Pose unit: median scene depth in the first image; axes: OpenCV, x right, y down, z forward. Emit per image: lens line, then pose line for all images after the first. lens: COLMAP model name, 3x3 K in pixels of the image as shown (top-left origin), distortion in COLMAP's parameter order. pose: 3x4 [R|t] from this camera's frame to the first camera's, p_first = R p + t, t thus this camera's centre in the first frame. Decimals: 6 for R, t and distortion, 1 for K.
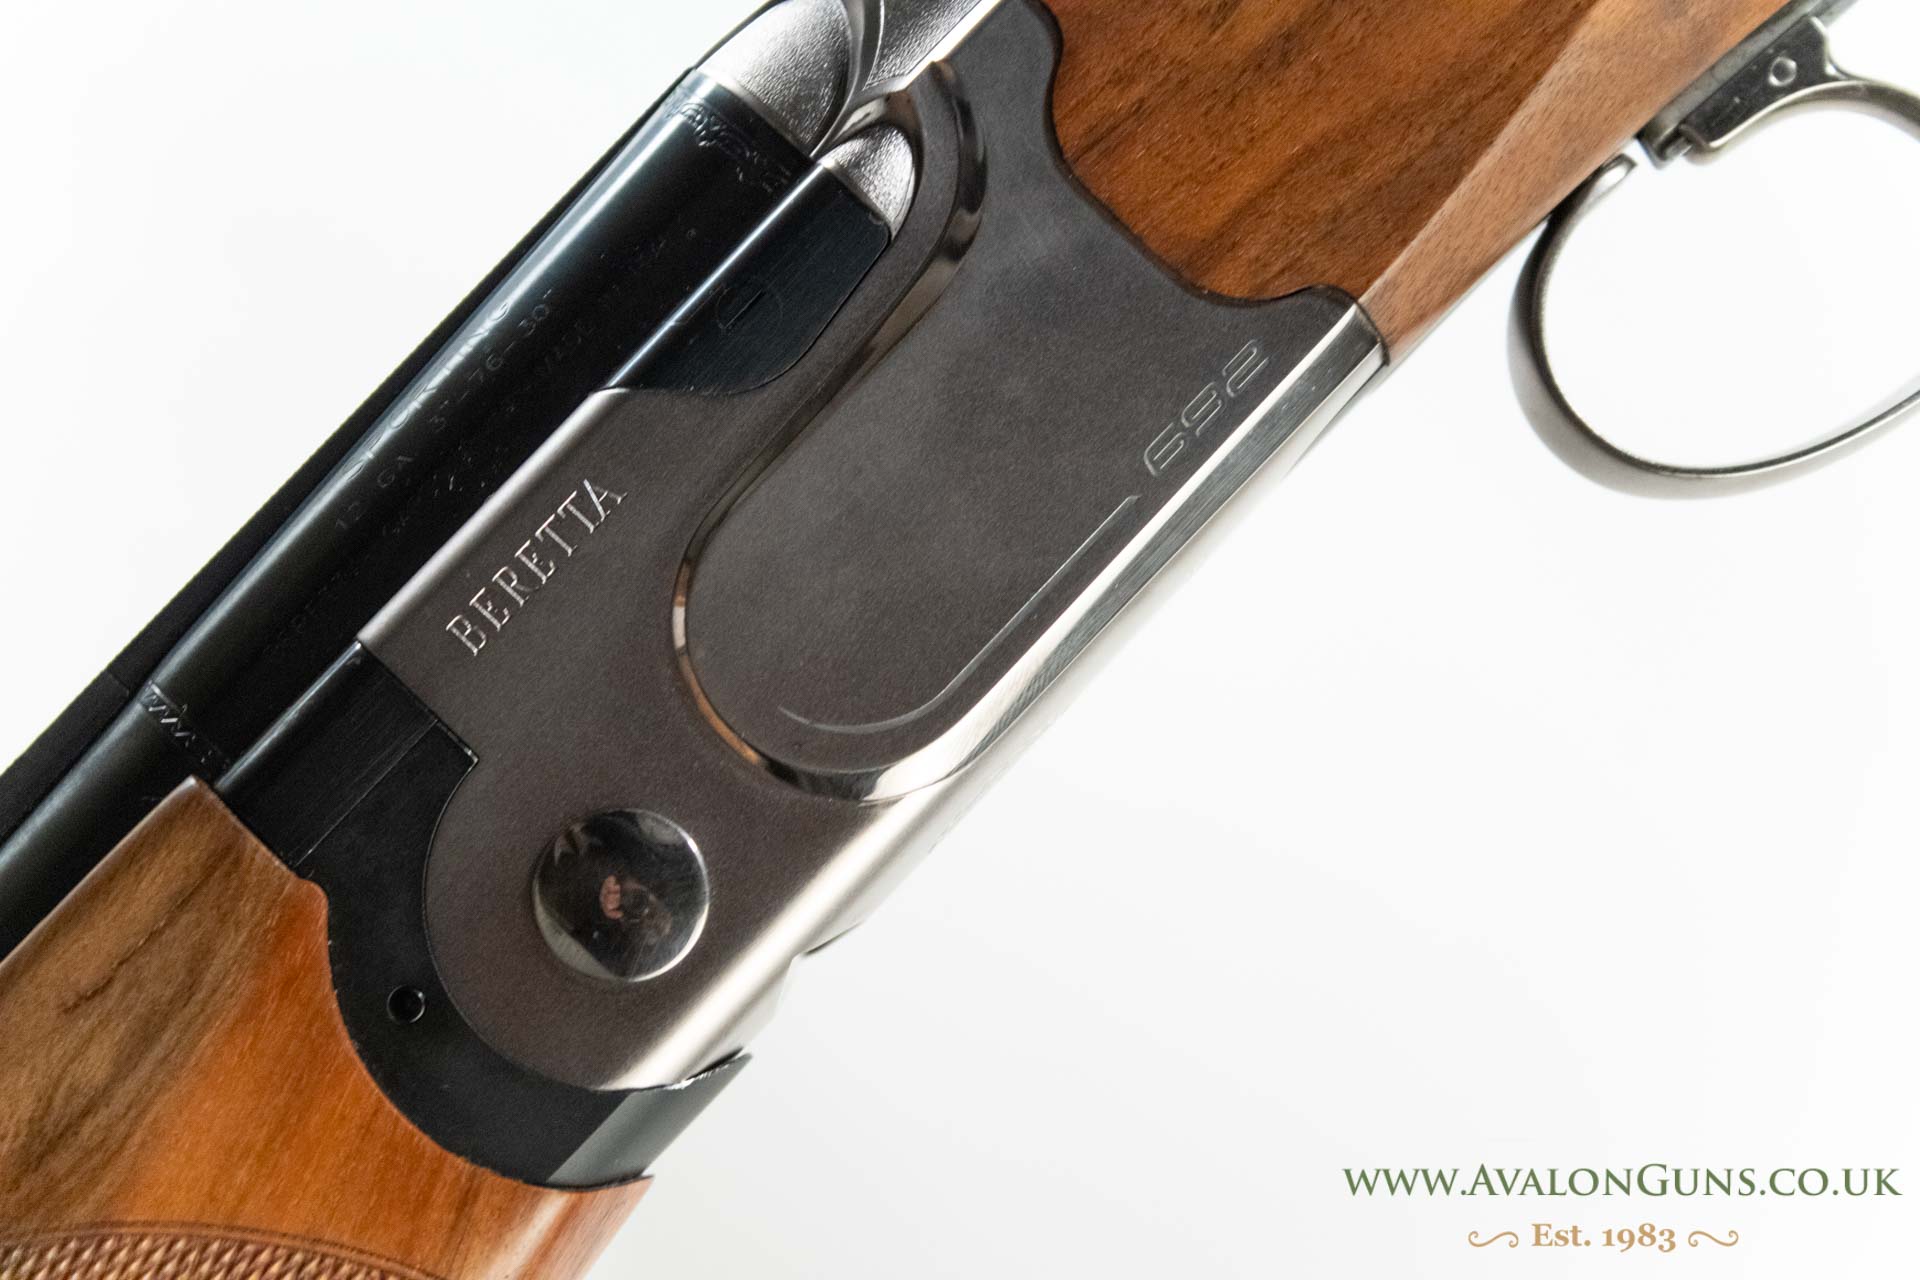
lens RADIAL K [[4886.9, 0, 960.0], [0, 4886.9, 640.0], [0, 0, 1]] dist [0.056673, 0.381676]
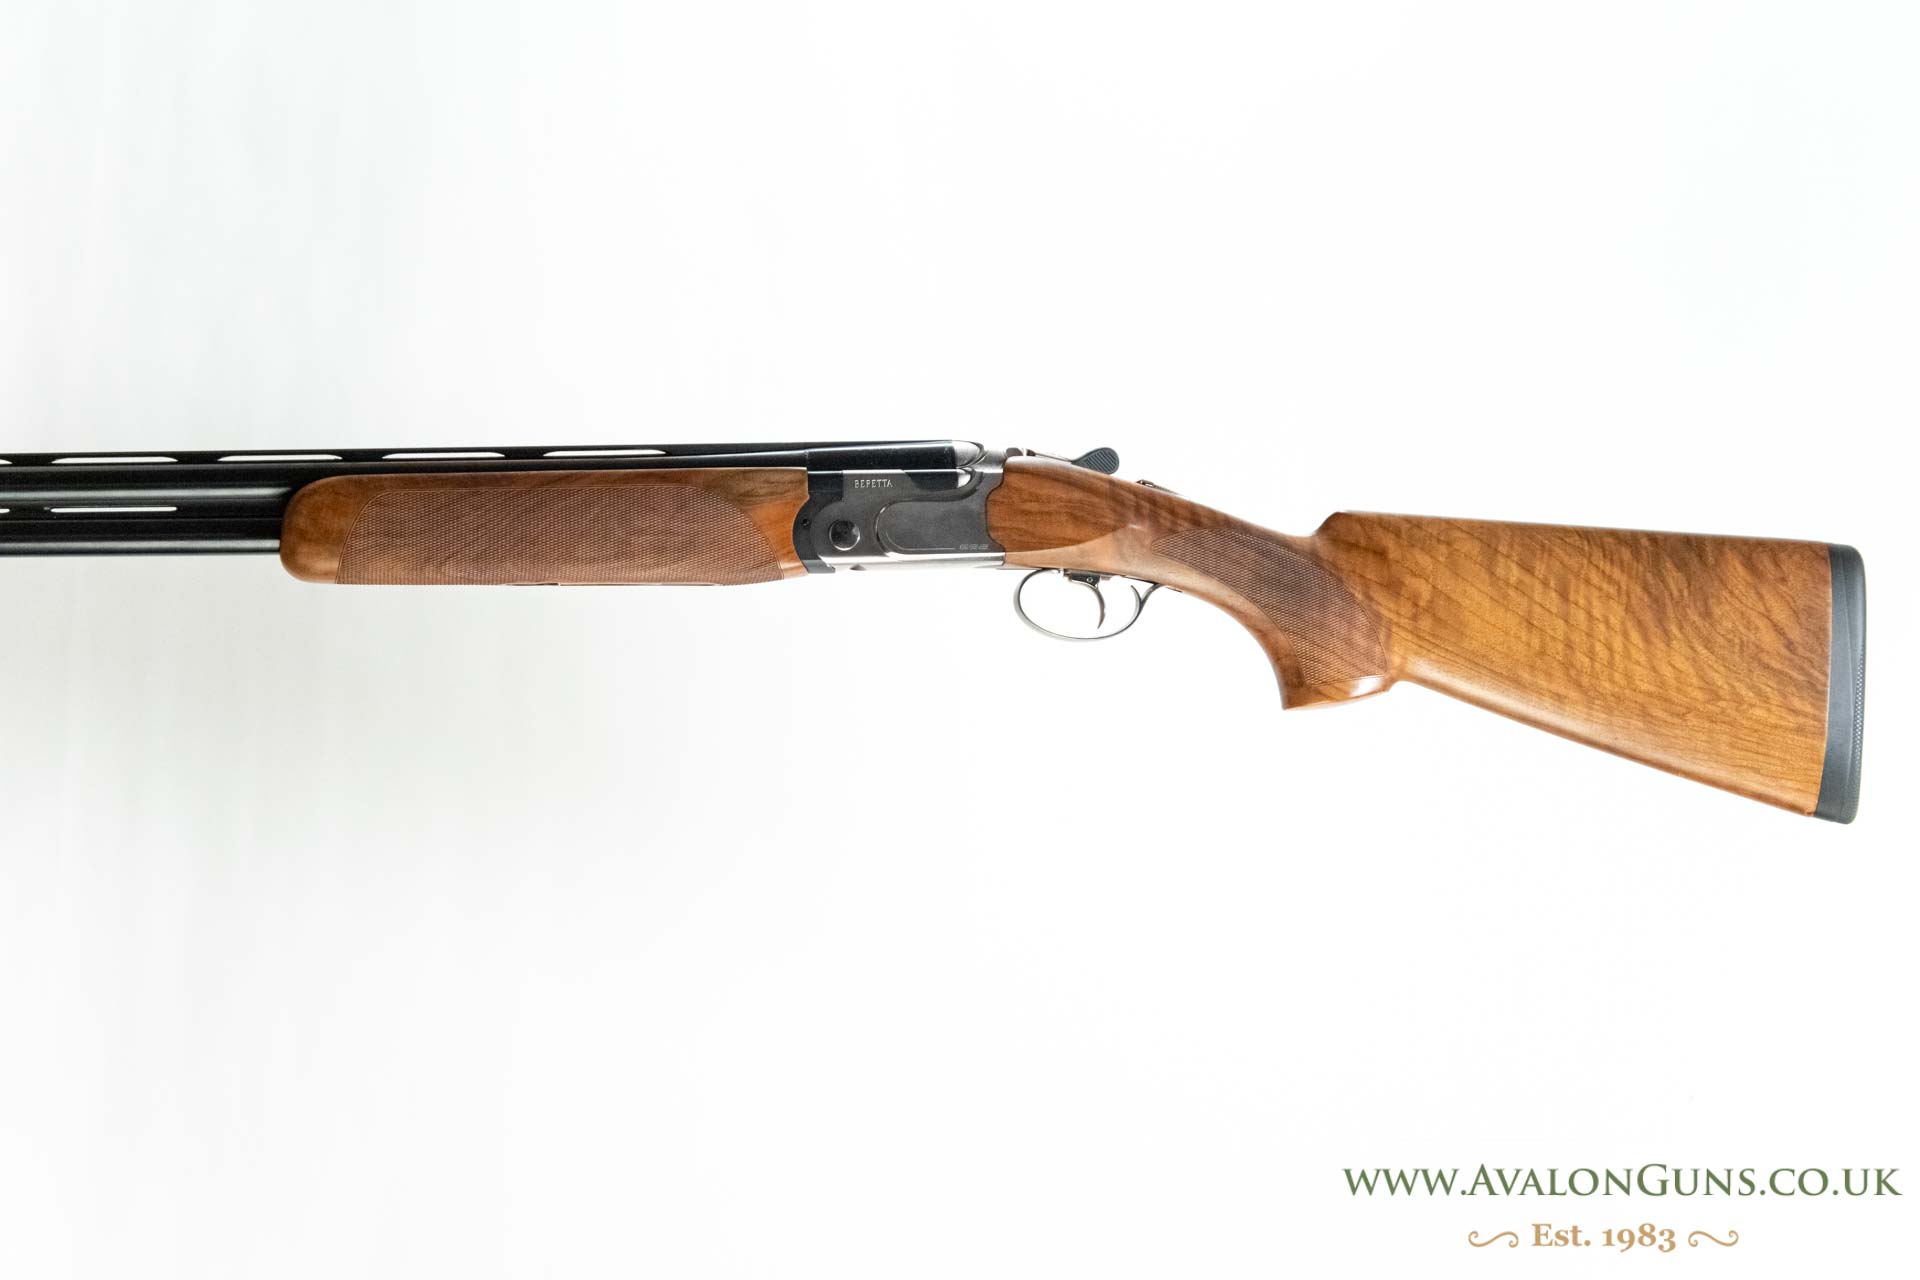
lens RADIAL K [[4886.9, 0, 960.0], [0, 4886.9, 640.0], [0, 0, 1]] dist [0.056673, 0.381676]
pose [[0.705085, 0.708536, 0.028837, -0.050436], [-0.706585, 0.705418, -0.055888, 0.365042], [-0.059941, 0.019030, 0.998021, -4.767868]]
